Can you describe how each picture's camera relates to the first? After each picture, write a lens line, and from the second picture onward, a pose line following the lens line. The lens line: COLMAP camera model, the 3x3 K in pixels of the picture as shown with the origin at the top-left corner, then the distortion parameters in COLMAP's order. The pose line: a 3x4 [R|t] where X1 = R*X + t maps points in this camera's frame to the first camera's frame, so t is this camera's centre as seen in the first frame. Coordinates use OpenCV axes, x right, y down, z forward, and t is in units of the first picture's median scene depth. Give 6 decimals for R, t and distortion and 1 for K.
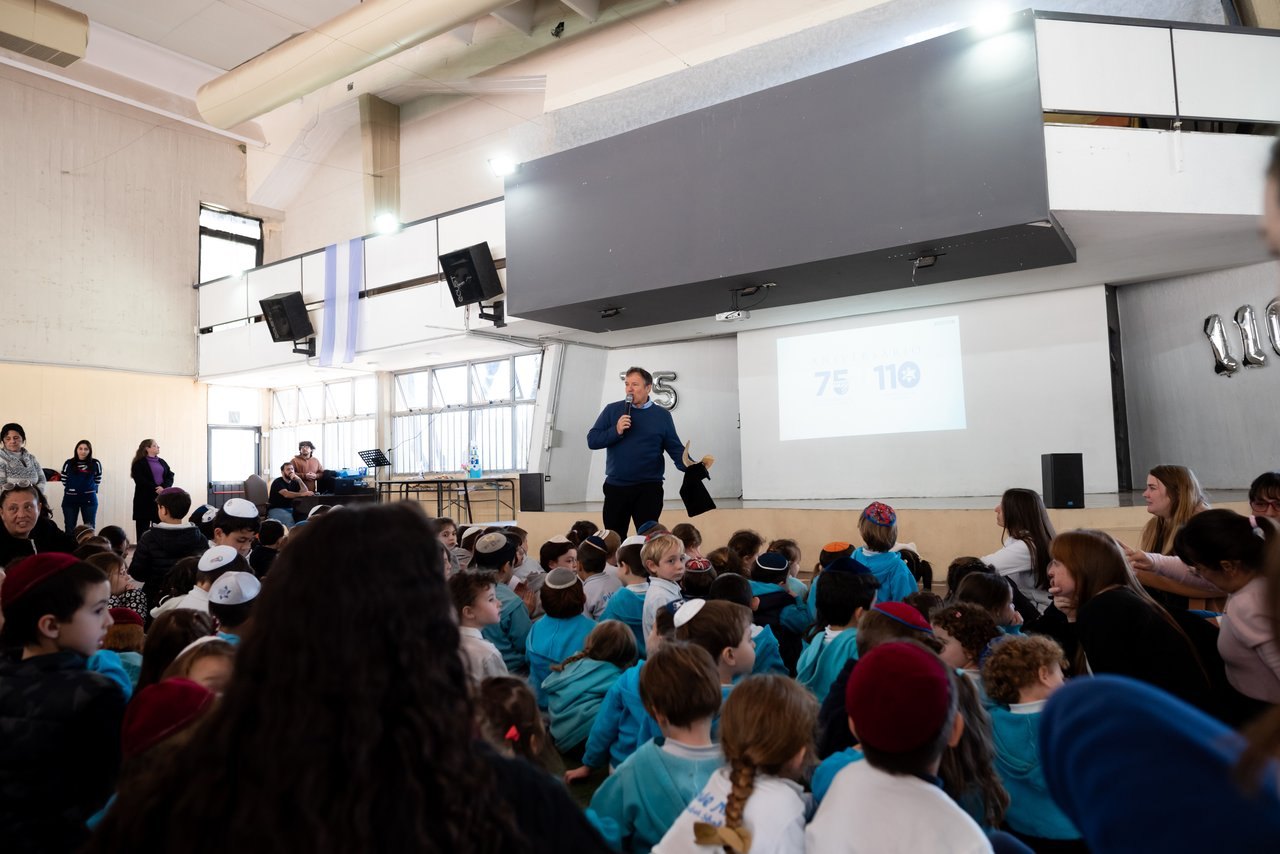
lens RADIAL K [[849.2, 0, 641.2], [0, 849.2, 431.7], [0, 0, 1]] dist [-0.041298, 0.012389]
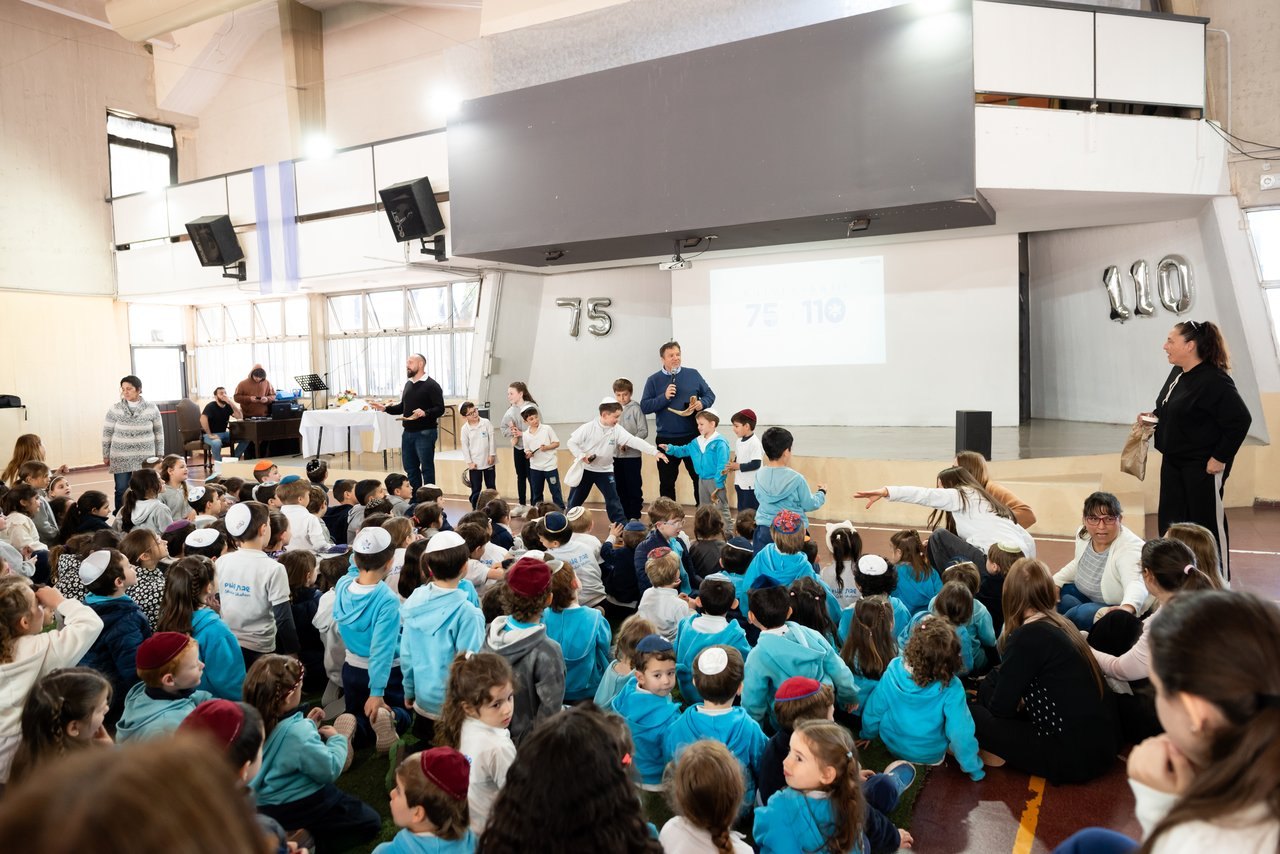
lens RADIAL K [[849.2, 0, 639.1], [0, 849.2, 427.9], [0, 0, 1]] dist [-0.041298, 0.012389]
pose [[0.995330, -0.005021, 0.096404, -0.027288], [-0.007218, 0.991981, 0.126182, -0.049426], [-0.096264, -0.126289, 0.987312, -0.035898]]
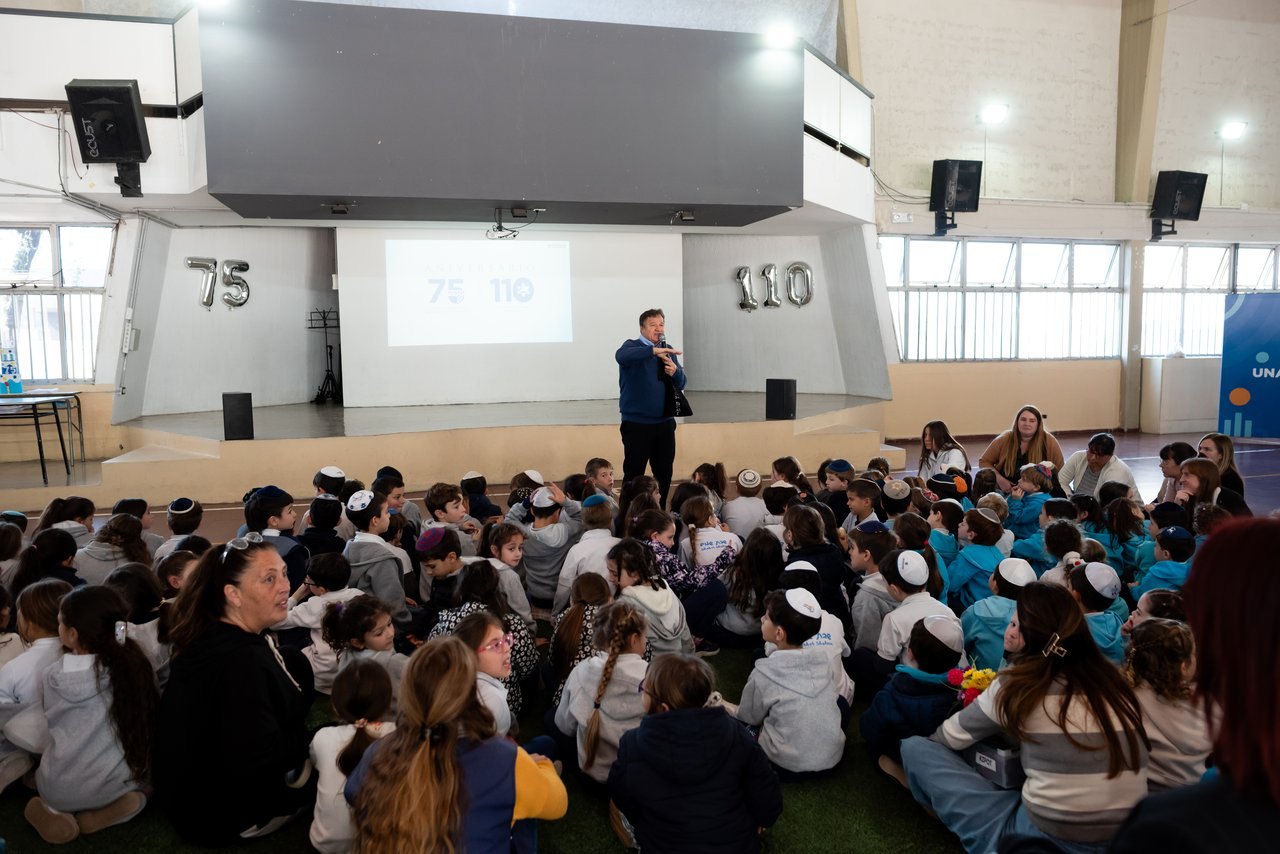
lens RADIAL K [[849.2, 0, 638.1], [0, 849.2, 415.5], [0, 0, 1]] dist [-0.041298, 0.012389]
pose [[0.662239, -0.048759, 0.747705, -0.381209], [-0.047524, 0.993138, 0.106856, -0.028291], [-0.747784, -0.106298, 0.655377, 0.144098]]
